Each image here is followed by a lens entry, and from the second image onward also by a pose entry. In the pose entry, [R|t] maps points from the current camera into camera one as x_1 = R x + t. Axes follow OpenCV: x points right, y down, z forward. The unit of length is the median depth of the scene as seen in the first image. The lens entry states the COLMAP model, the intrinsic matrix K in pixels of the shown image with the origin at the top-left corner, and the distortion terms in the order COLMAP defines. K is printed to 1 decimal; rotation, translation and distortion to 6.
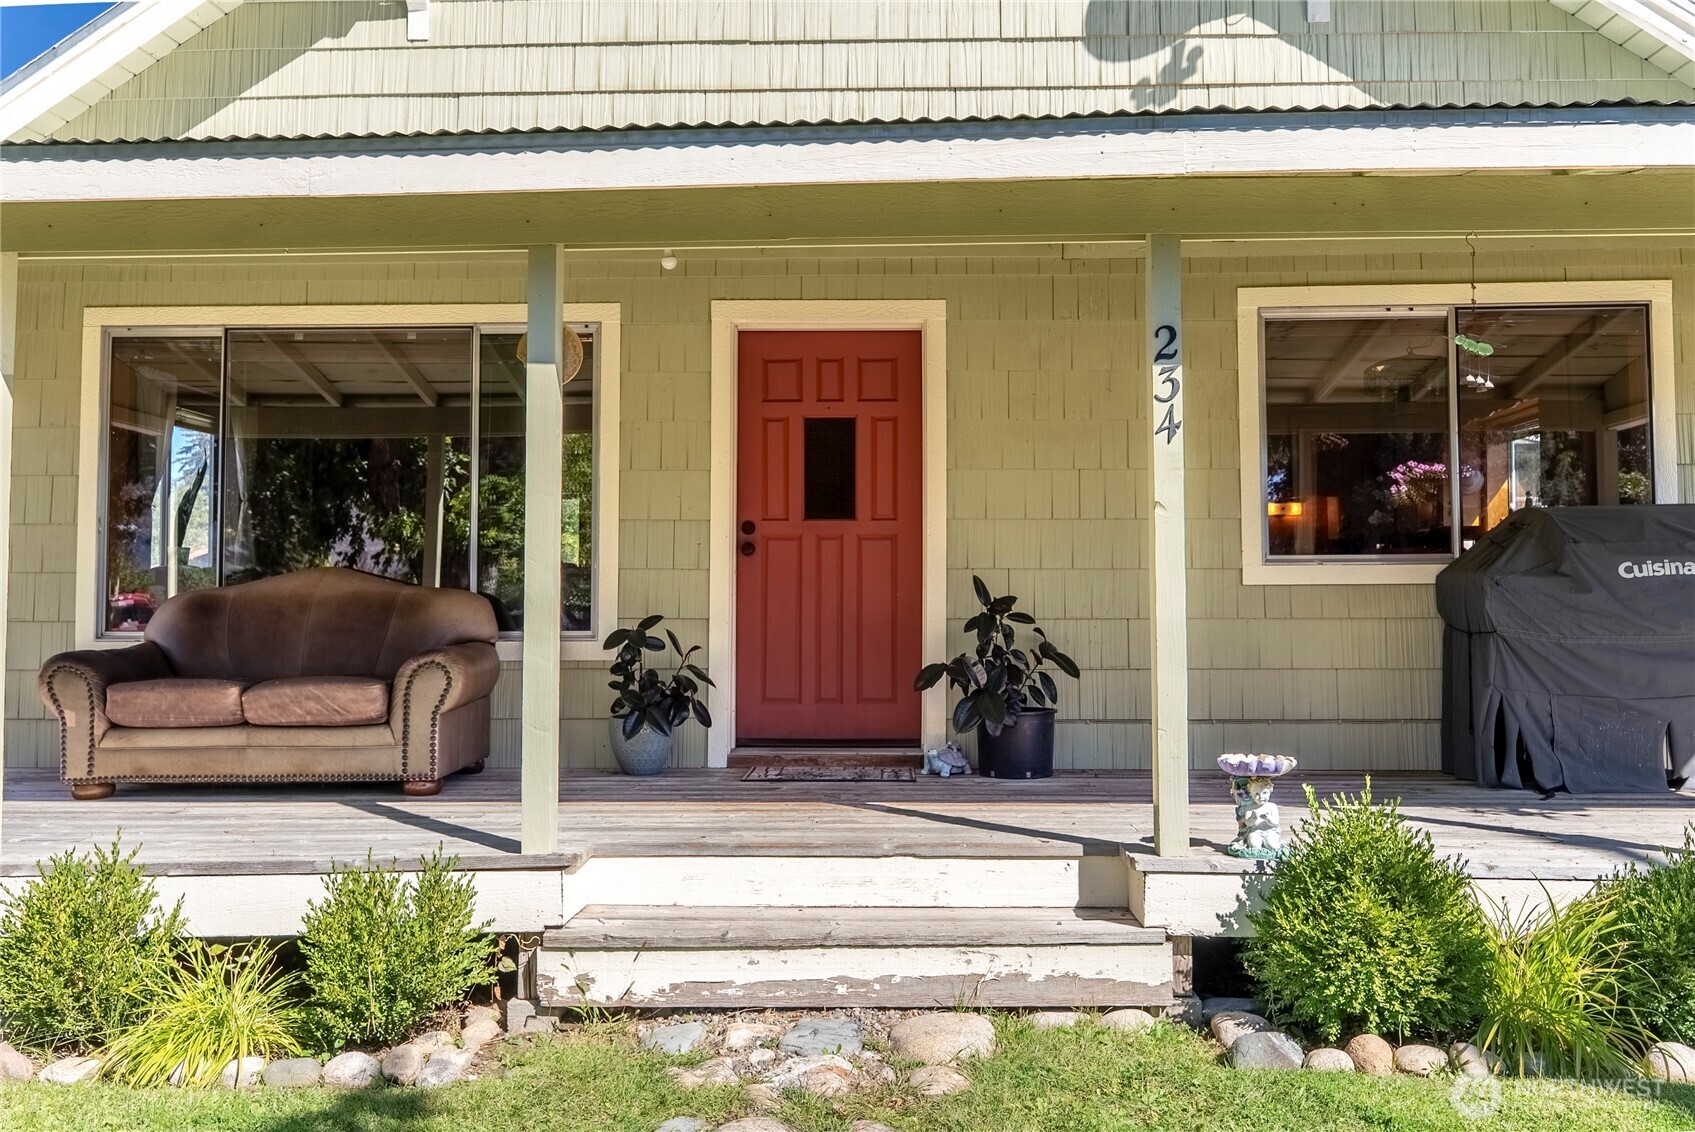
lens RADIAL K [[1335.6, 0, 847.1], [0, 1335.6, 569.8], [0, 0, 1]] dist [-0.003083, -0.007453]
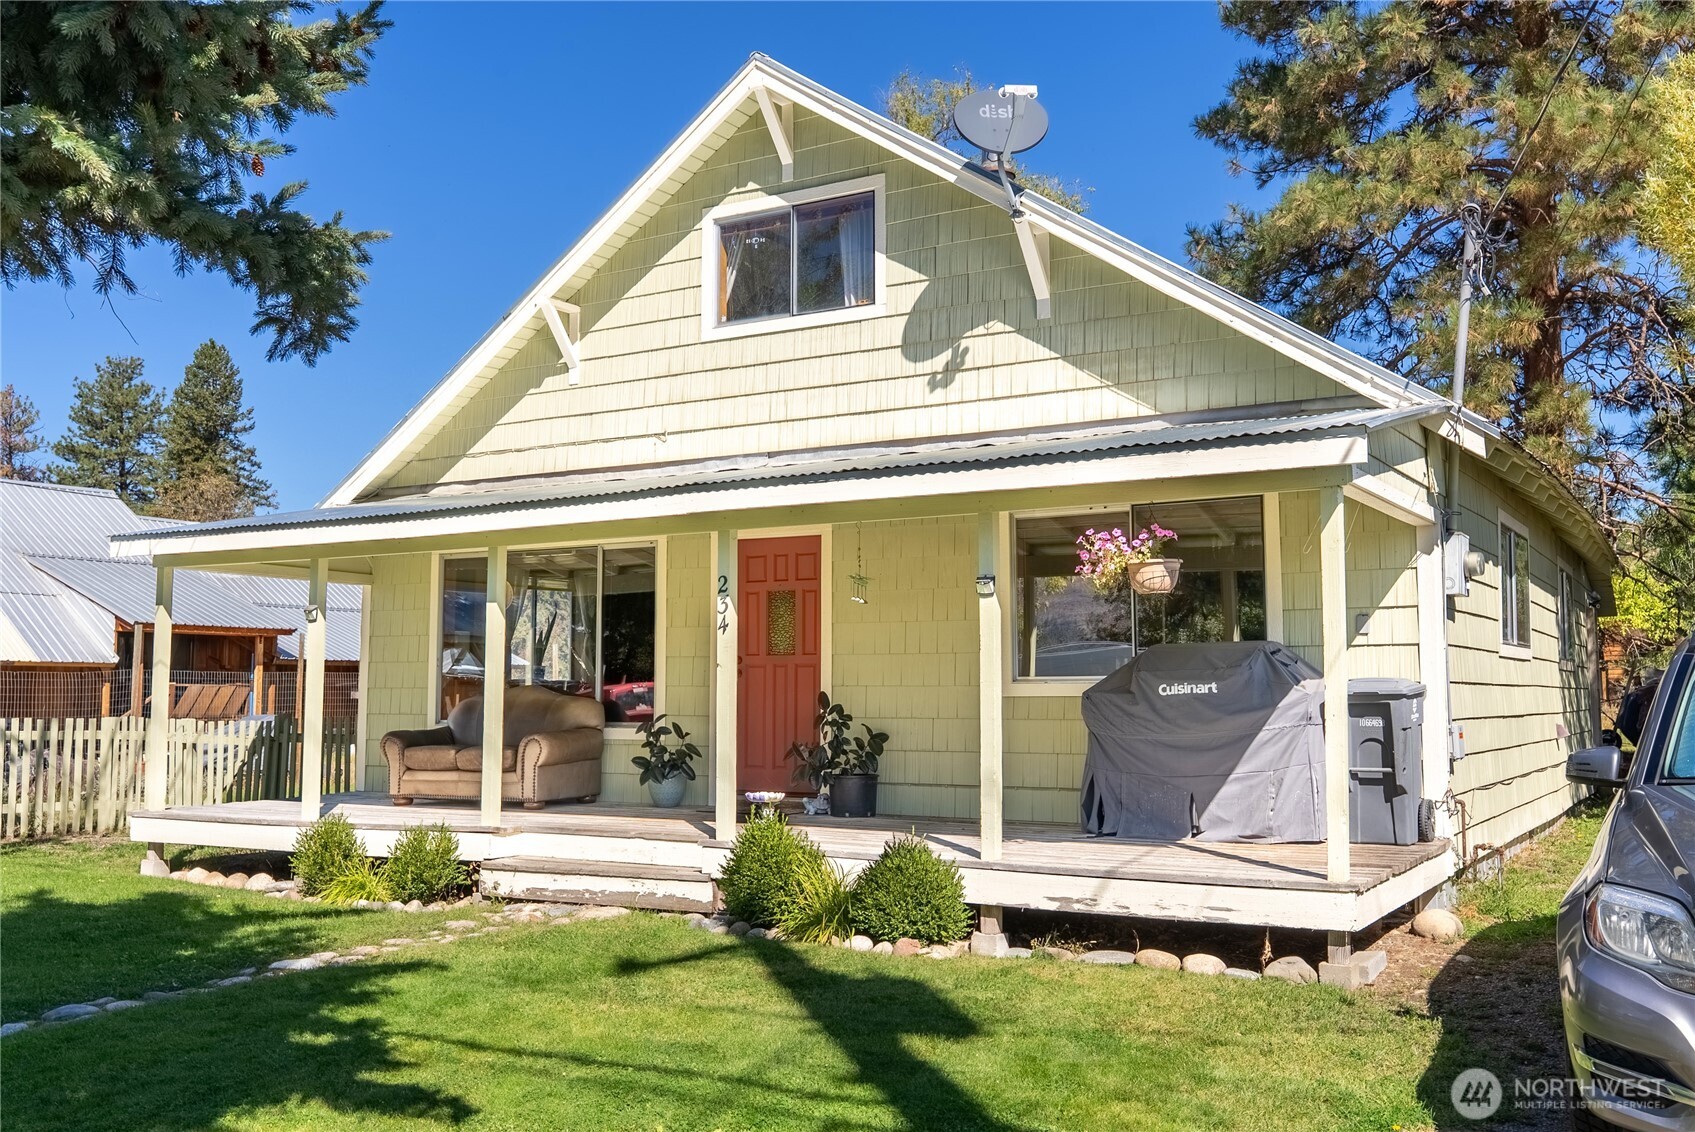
lens RADIAL K [[1551.3, 0, 849.0], [0, 1551.3, 563.9], [0, 0, 1]] dist [0.021689, 0.000000]
pose [[0.875298, -0.037840, -0.482102, 1.127566], [0.014372, 0.998529, -0.052281, -0.055397], [0.483371, 0.038833, 0.874554, -0.703486]]
